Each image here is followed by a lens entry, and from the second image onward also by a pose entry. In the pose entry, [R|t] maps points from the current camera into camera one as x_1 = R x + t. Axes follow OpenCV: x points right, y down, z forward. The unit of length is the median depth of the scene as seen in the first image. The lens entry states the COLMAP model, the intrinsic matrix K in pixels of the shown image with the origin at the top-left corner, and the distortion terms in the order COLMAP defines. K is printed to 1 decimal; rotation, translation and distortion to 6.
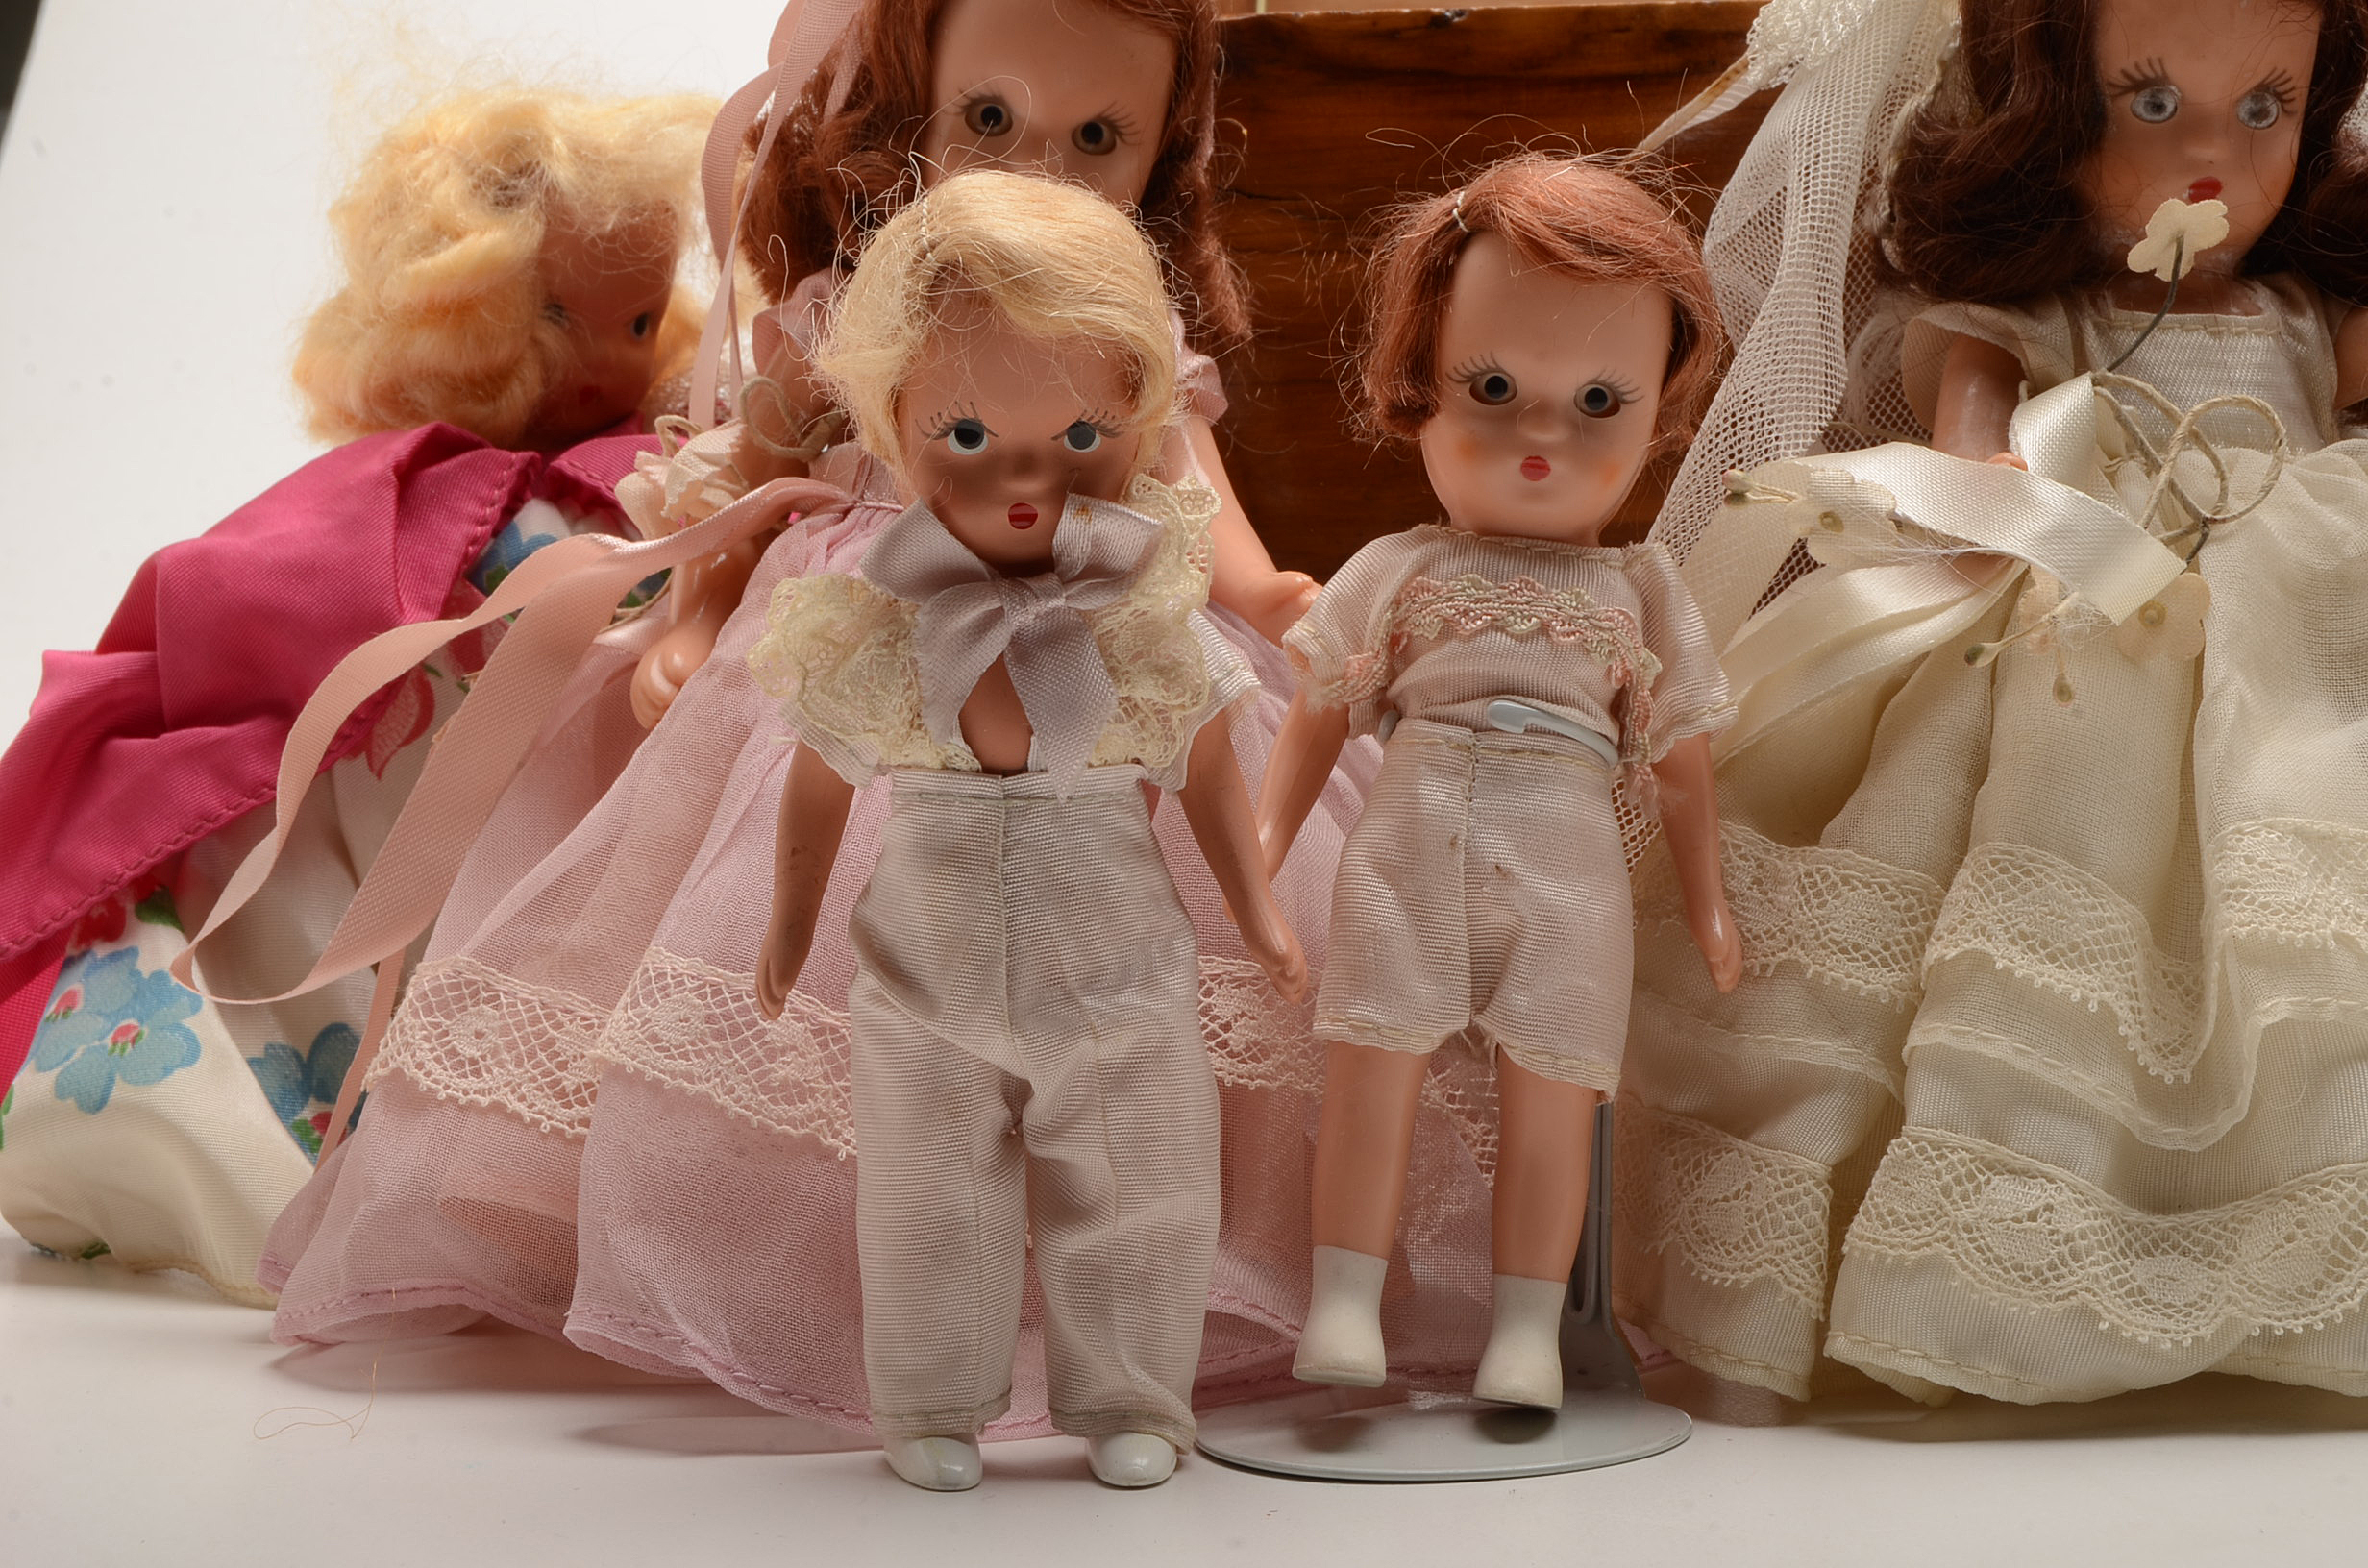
lens RADIAL K [[4548.5, 0, 1184.0], [0, 4548.5, 784.0], [0, 0, 1]] dist [-0.039678, 0.068069]
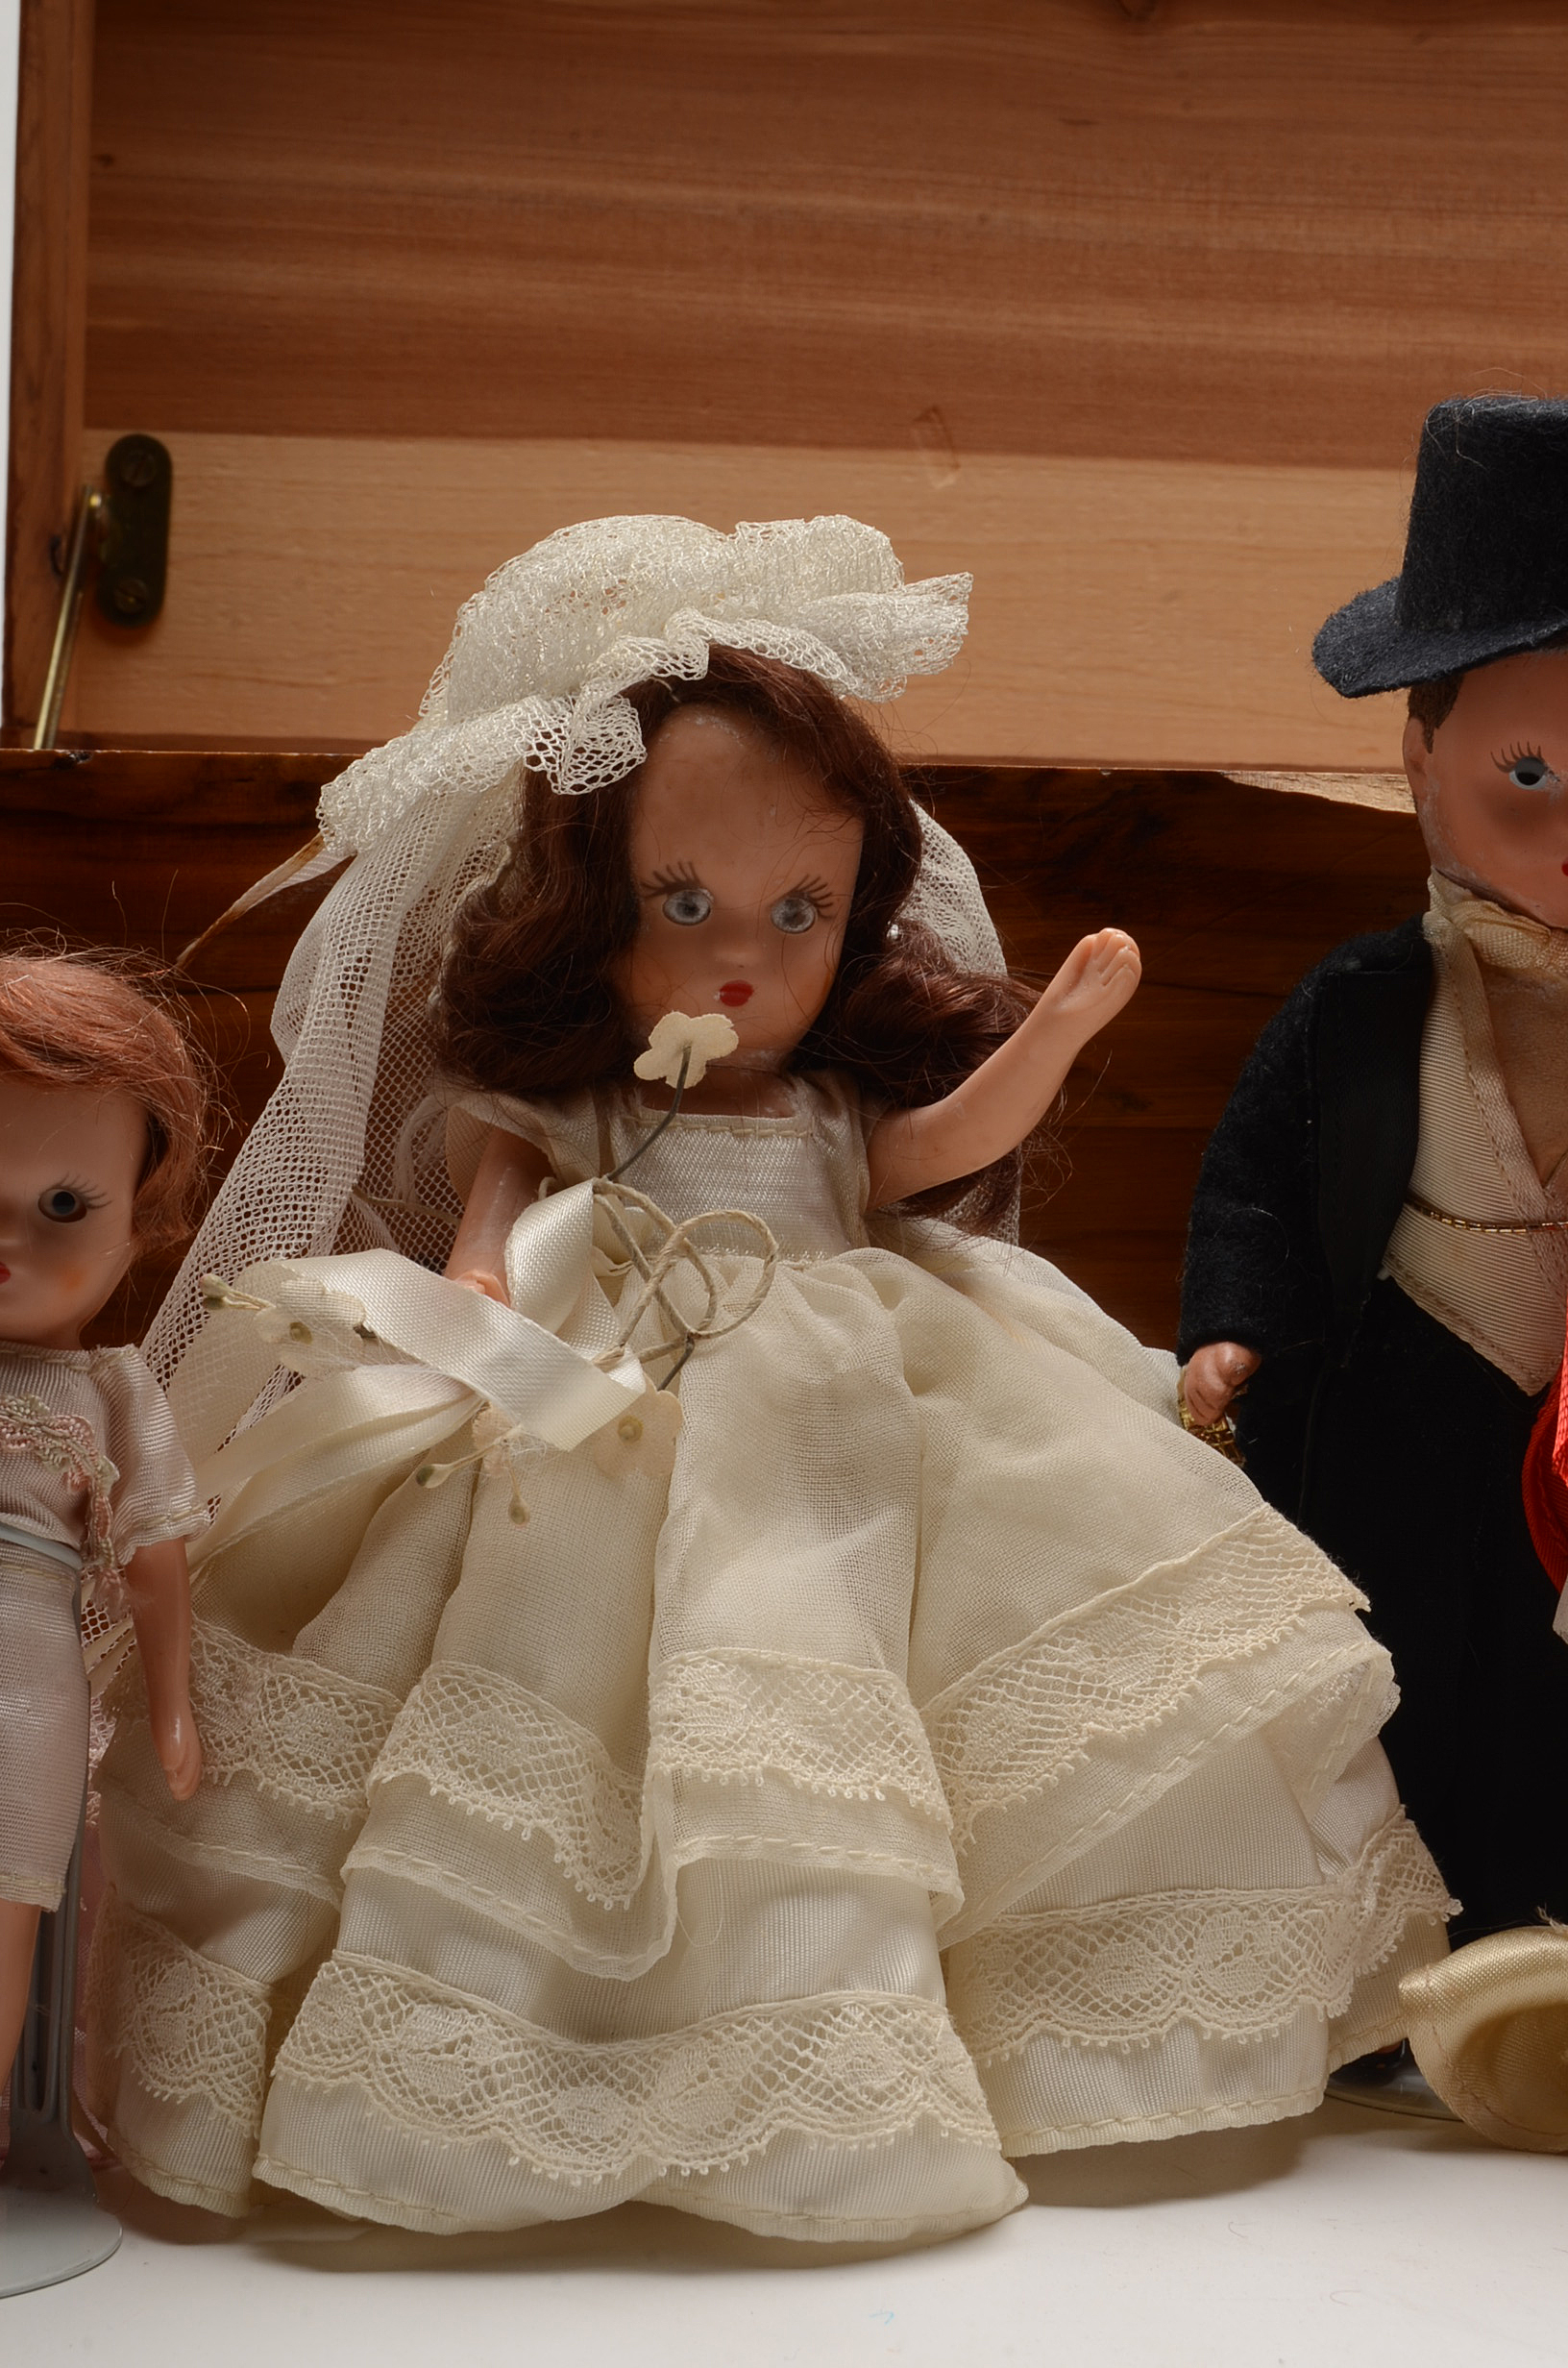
lens RADIAL K [[4315.5, 0, 784.0], [0, 4315.5, 1184.0], [0, 0, 1]] dist [-0.040441, -0.009958]
pose [[0.995889, 0.033346, 0.084220, 0.168310], [-0.031930, 0.999326, -0.018096, -0.076920], [-0.084767, 0.015333, 0.996283, 0.047852]]
